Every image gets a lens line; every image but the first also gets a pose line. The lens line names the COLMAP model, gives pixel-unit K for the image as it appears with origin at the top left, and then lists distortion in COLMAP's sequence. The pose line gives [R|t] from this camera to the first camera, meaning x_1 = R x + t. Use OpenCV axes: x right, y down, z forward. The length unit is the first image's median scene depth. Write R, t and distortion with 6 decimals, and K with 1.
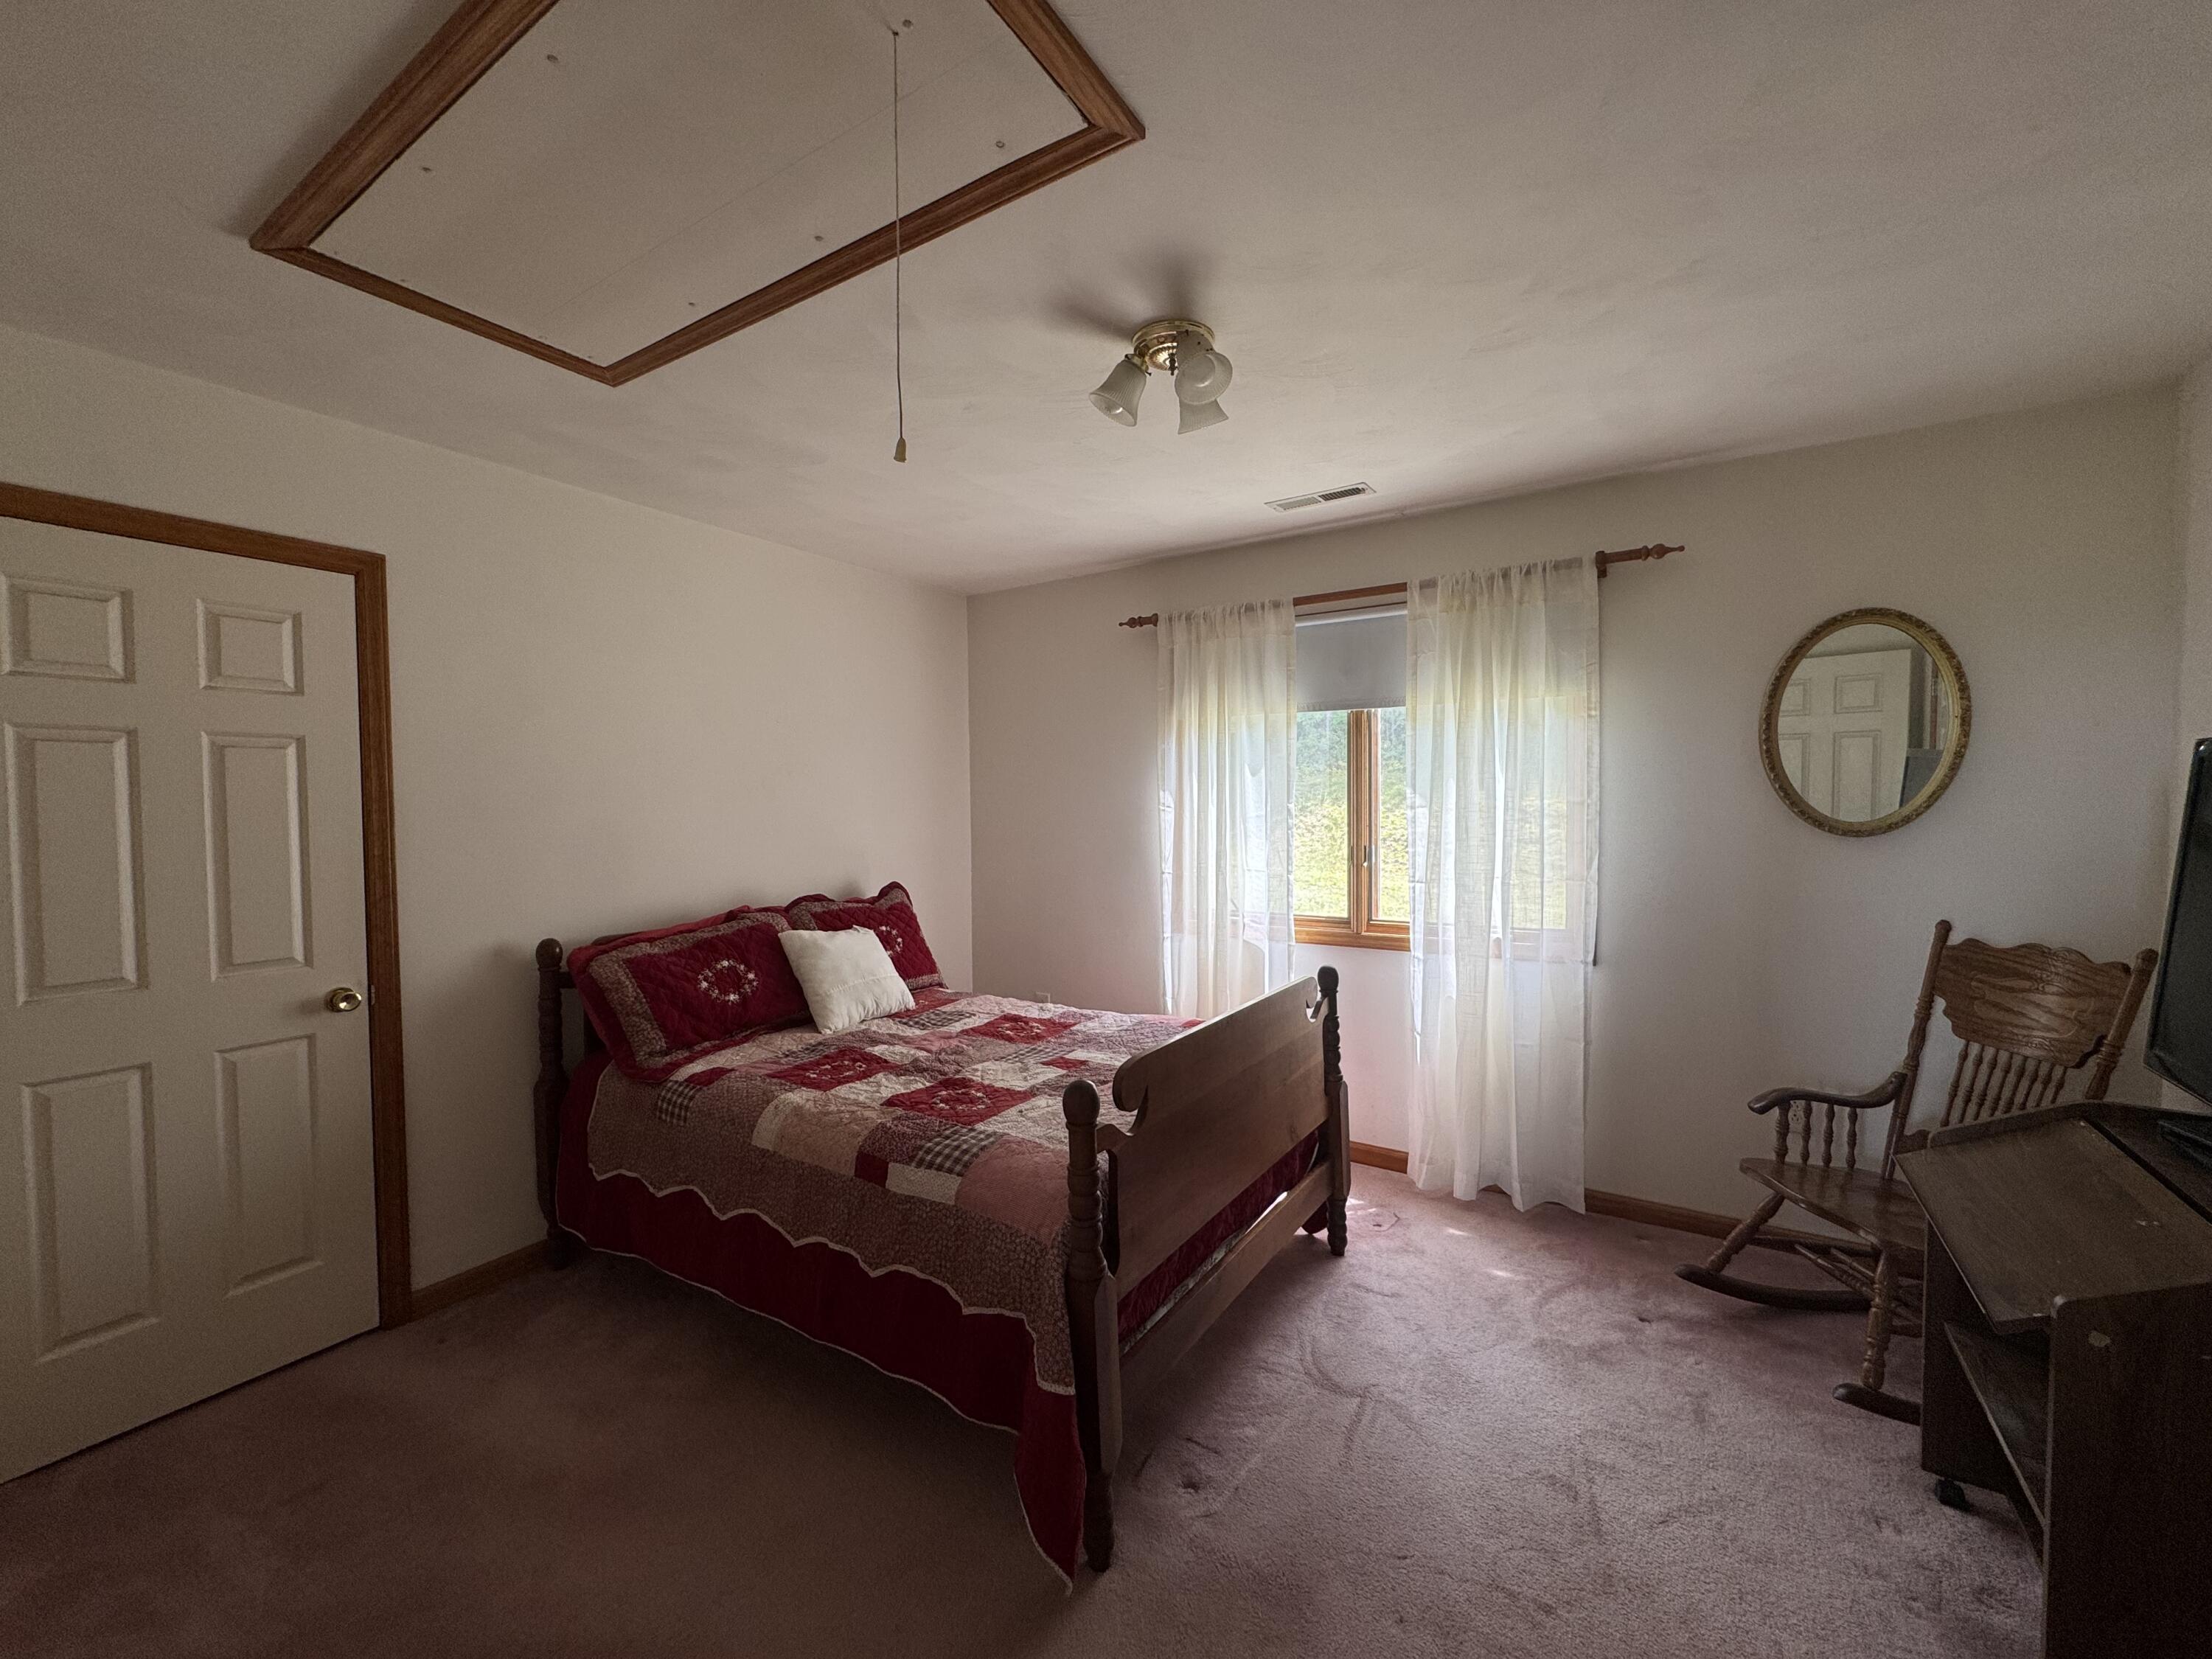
lens RADIAL K [[882.5, 0, 1111.2], [0, 882.5, 824.2], [0, 0, 1]] dist [-0.001052, 0.000746]
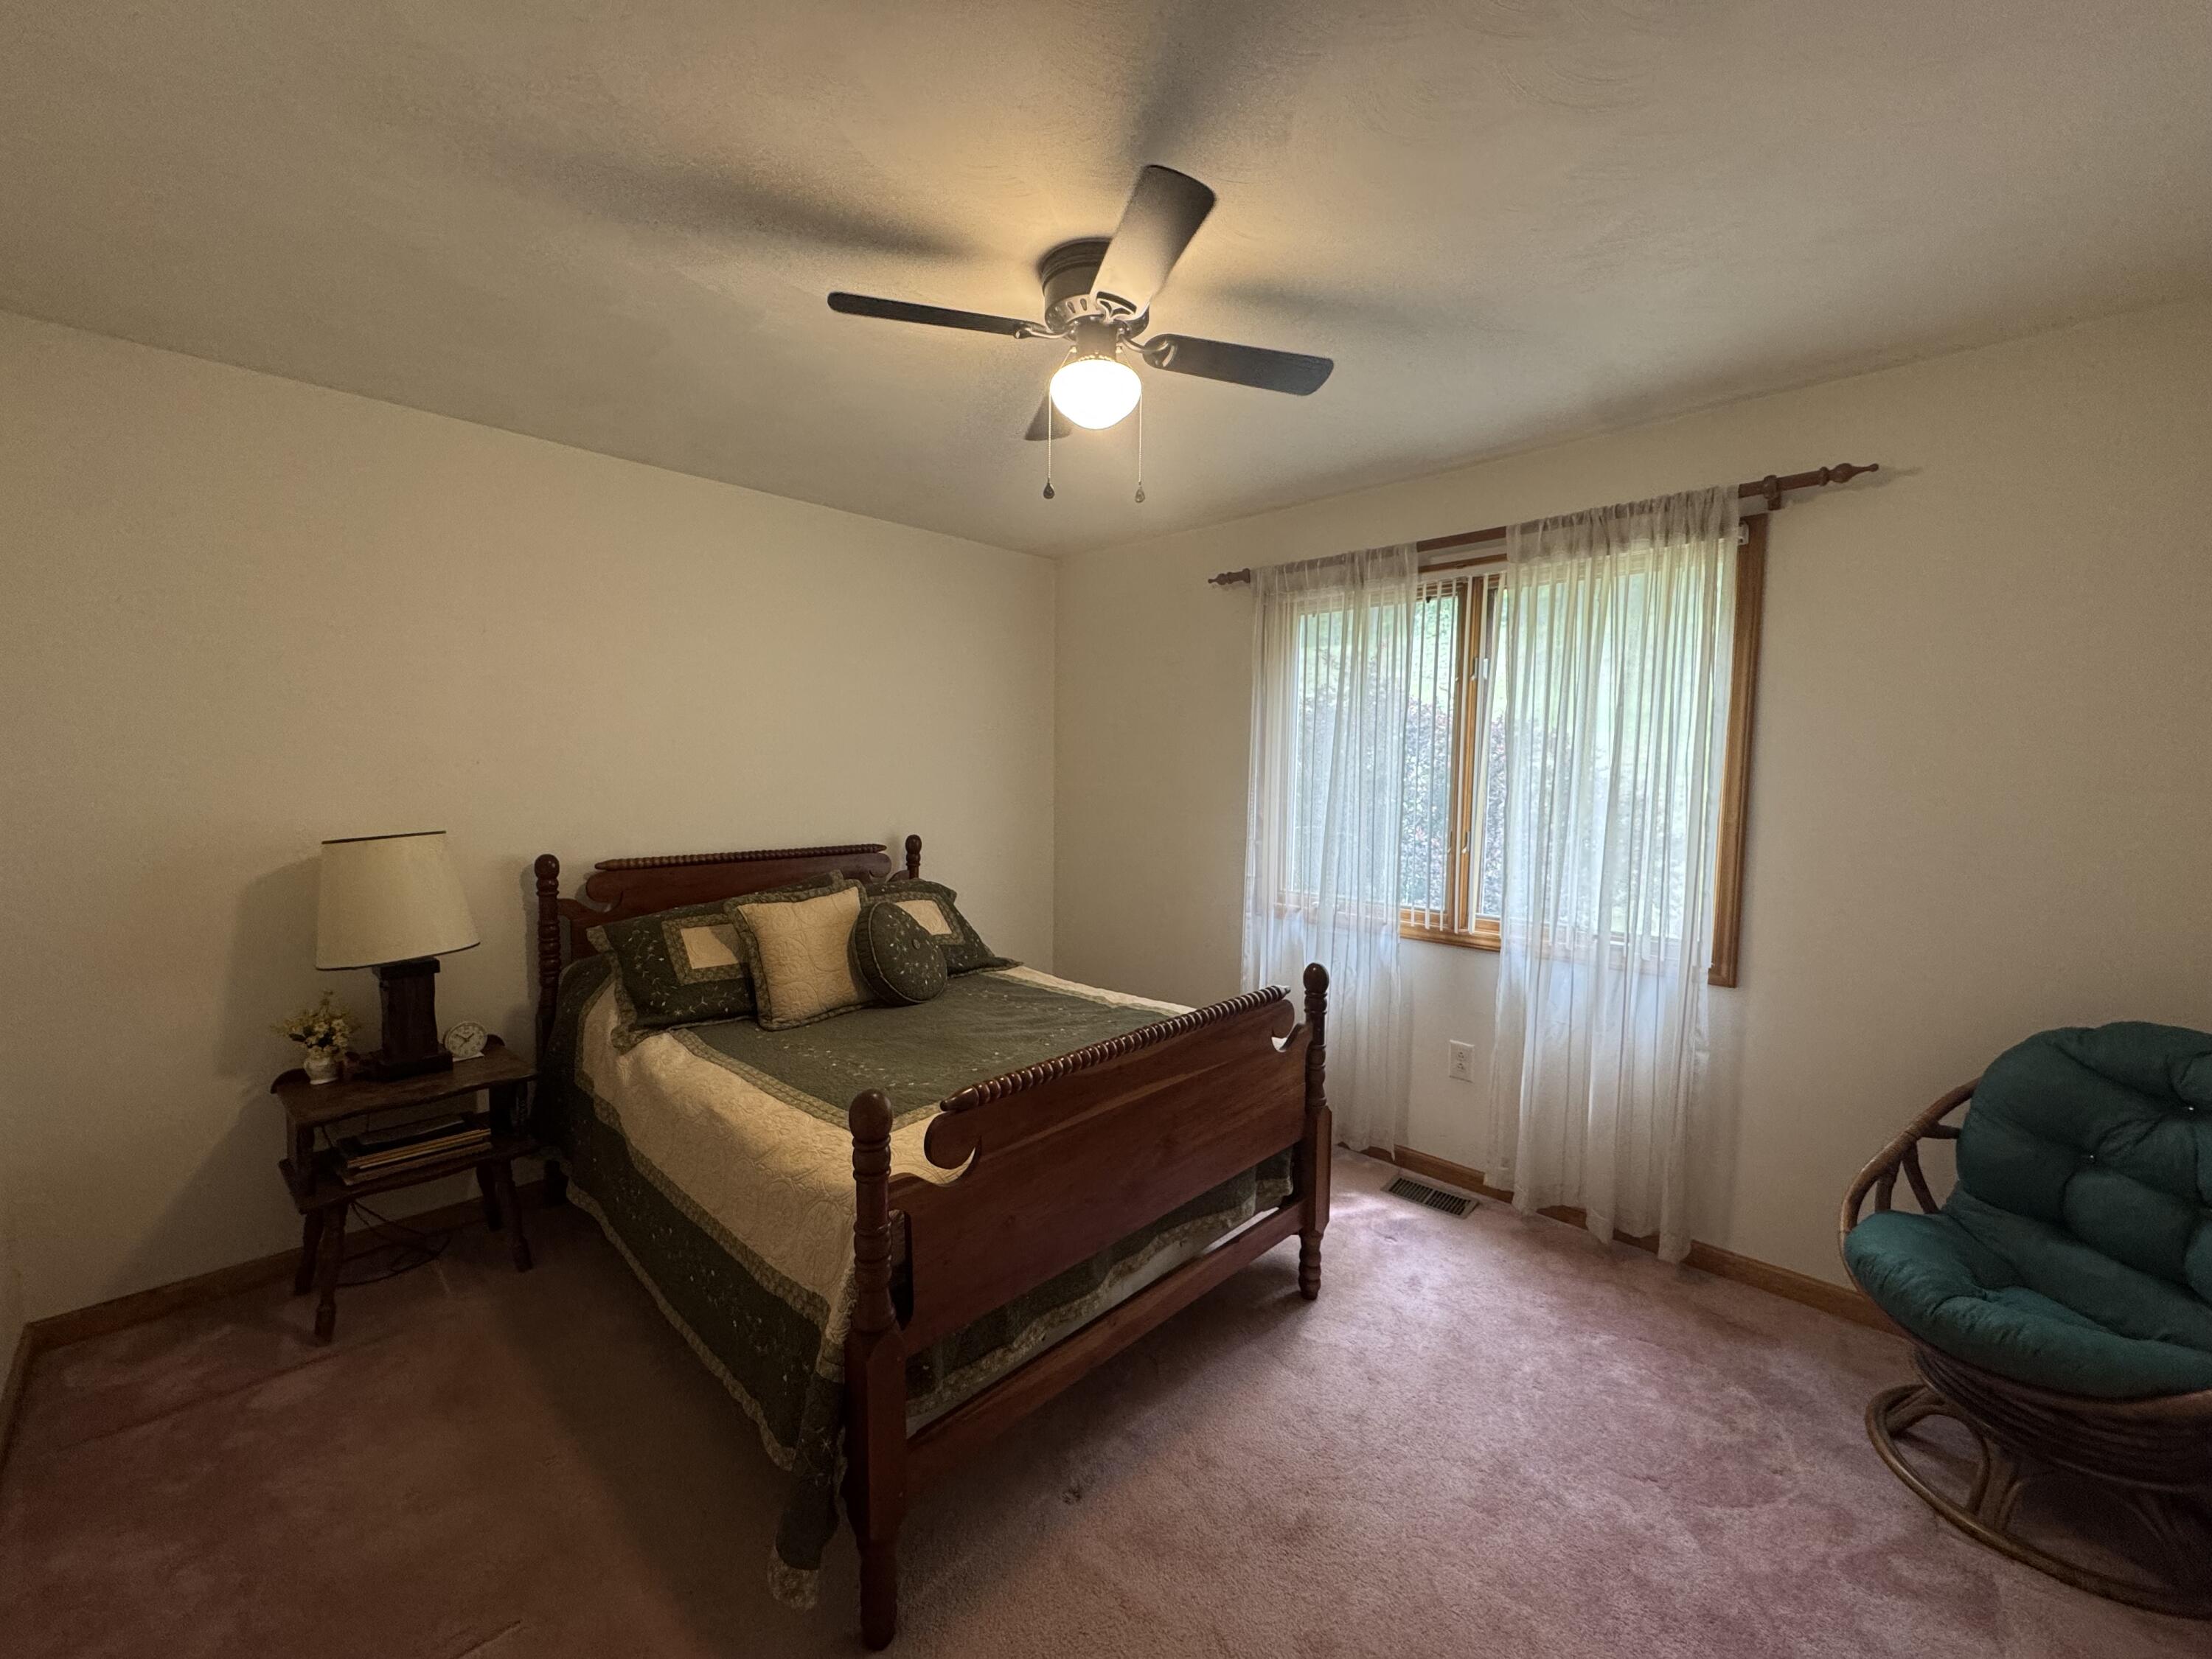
lens RADIAL K [[882.5, 0, 1098.1], [0, 882.5, 824.0], [0, 0, 1]] dist [-0.001052, 0.000746]
pose [[0.976788, 0.038186, -0.210779, 0.234658], [-0.029560, 0.998597, 0.043924, -0.017838], [0.212161, -0.036674, 0.976546, 0.121935]]
